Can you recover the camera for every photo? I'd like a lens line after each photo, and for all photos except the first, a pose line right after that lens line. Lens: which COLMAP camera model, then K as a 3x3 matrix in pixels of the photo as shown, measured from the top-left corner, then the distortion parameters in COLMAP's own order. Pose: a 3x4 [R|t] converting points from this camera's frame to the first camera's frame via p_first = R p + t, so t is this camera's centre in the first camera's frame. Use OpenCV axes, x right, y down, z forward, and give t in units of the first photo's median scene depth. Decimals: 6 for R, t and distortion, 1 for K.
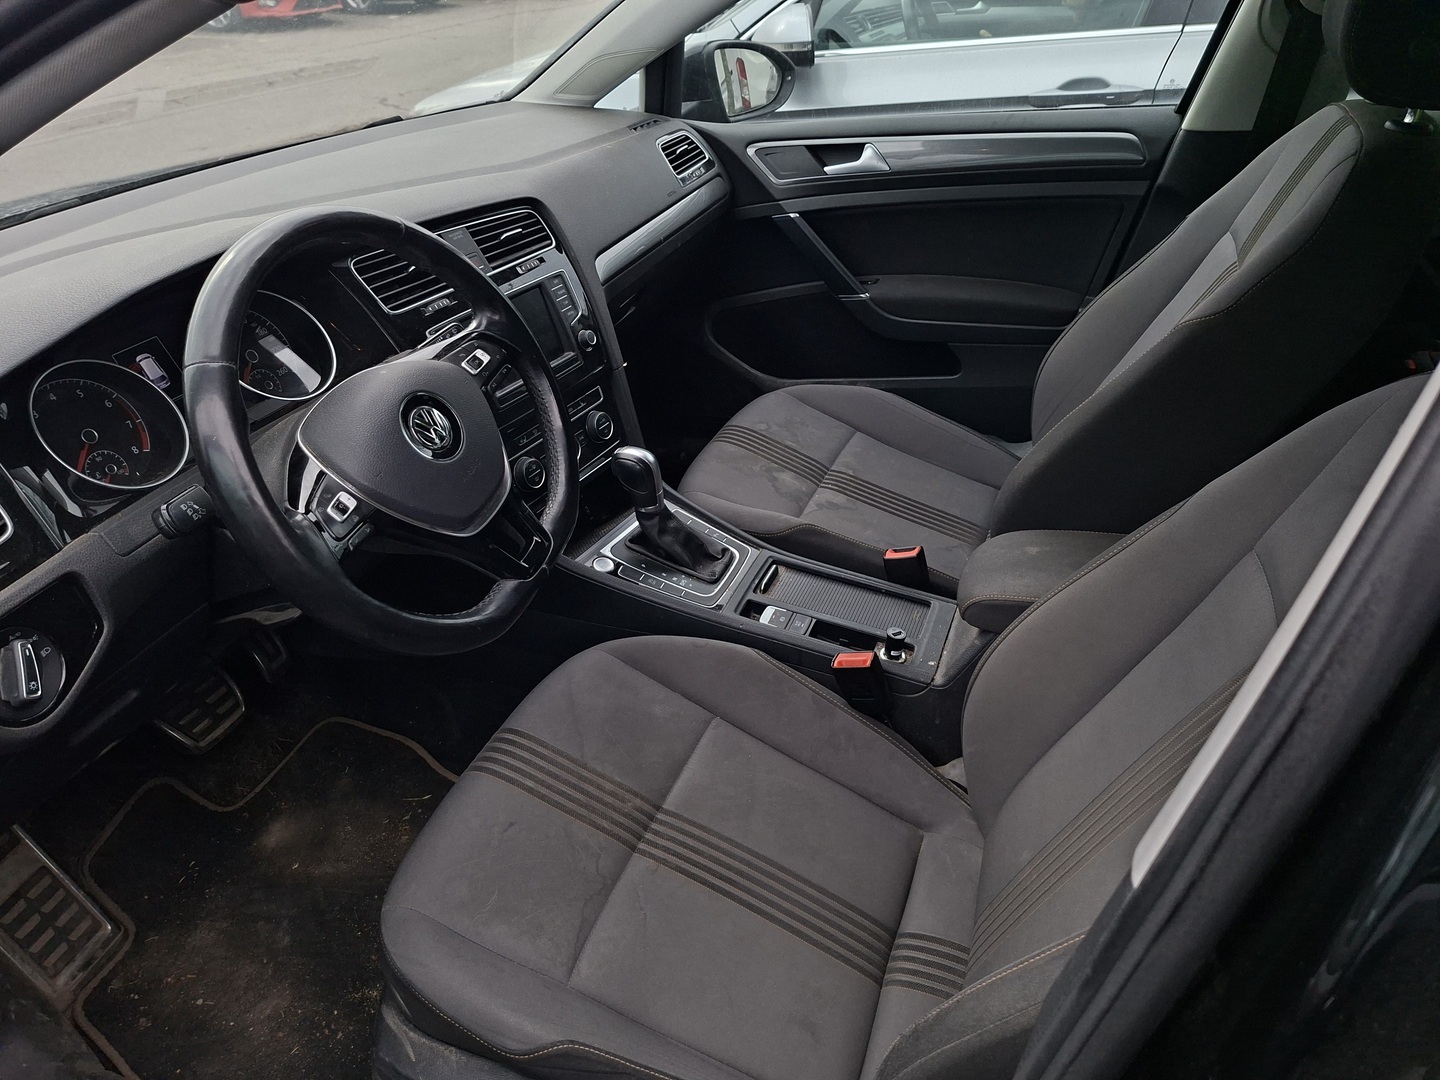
lens RADIAL K [[1029.4, 0, 719.6], [0, 1029.4, 550.5], [0, 0, 1]] dist [0.051244, -0.073068]
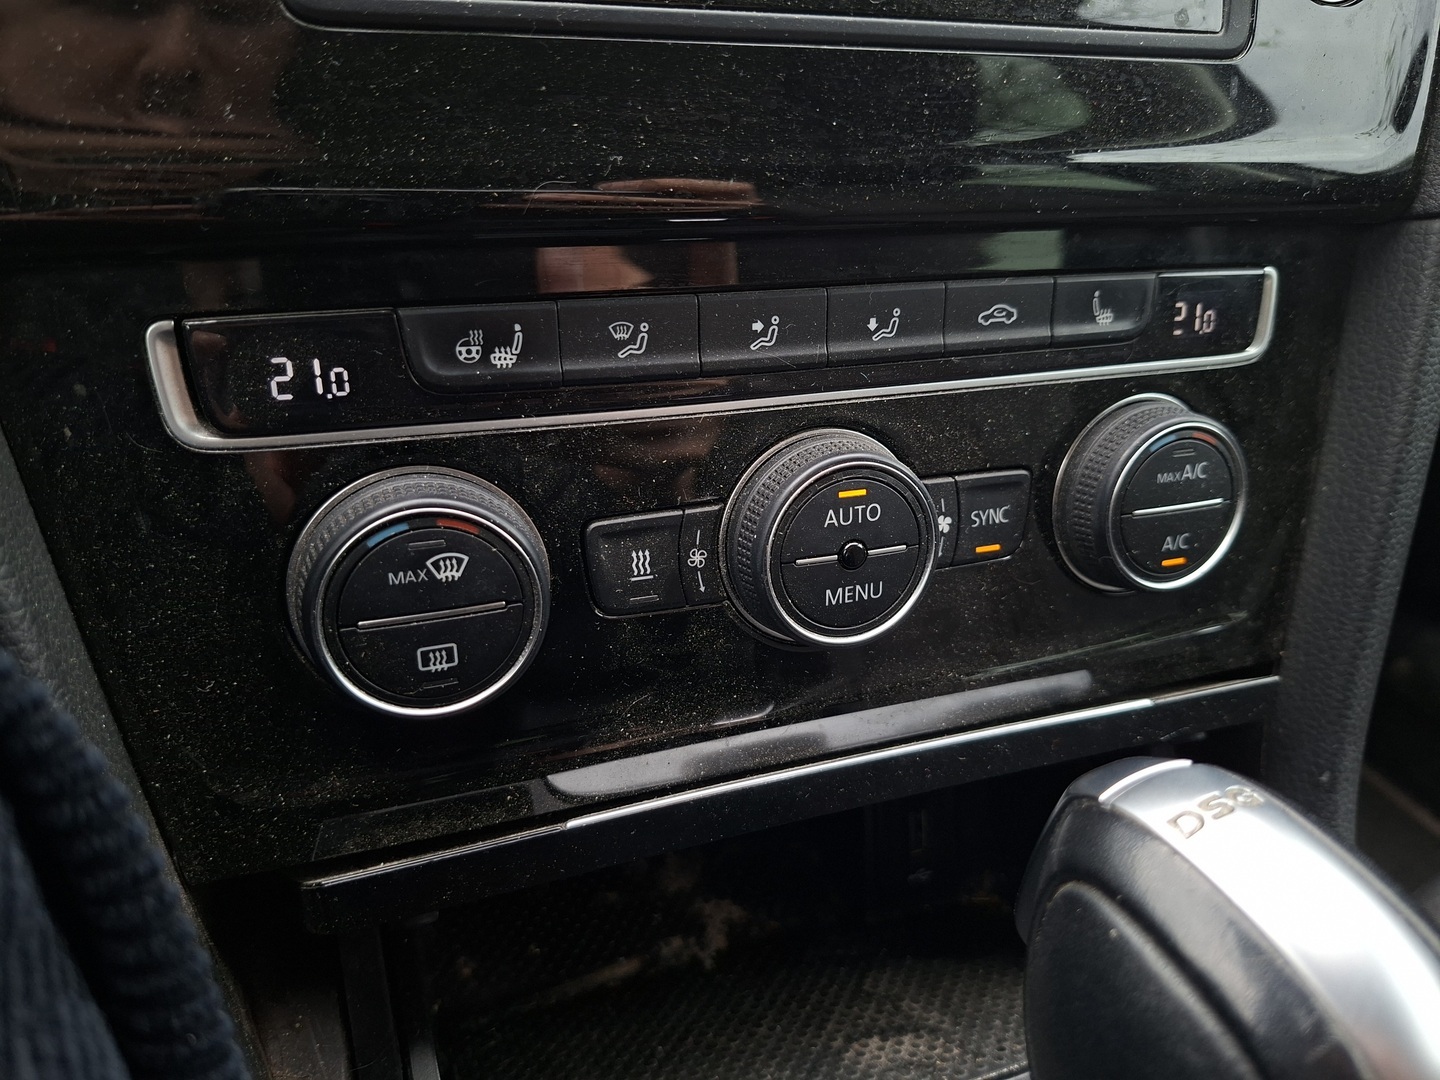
lens RADIAL K [[1029.4, 0, 709.6], [0, 1029.4, 534.1], [0, 0, 1]] dist [0.051244, -0.073068]
pose [[0.747452, 0.428251, -0.507855, -0.084807], [-0.434832, 0.893350, 0.113342, -0.105201], [0.502232, 0.136114, 0.853953, 0.840351]]
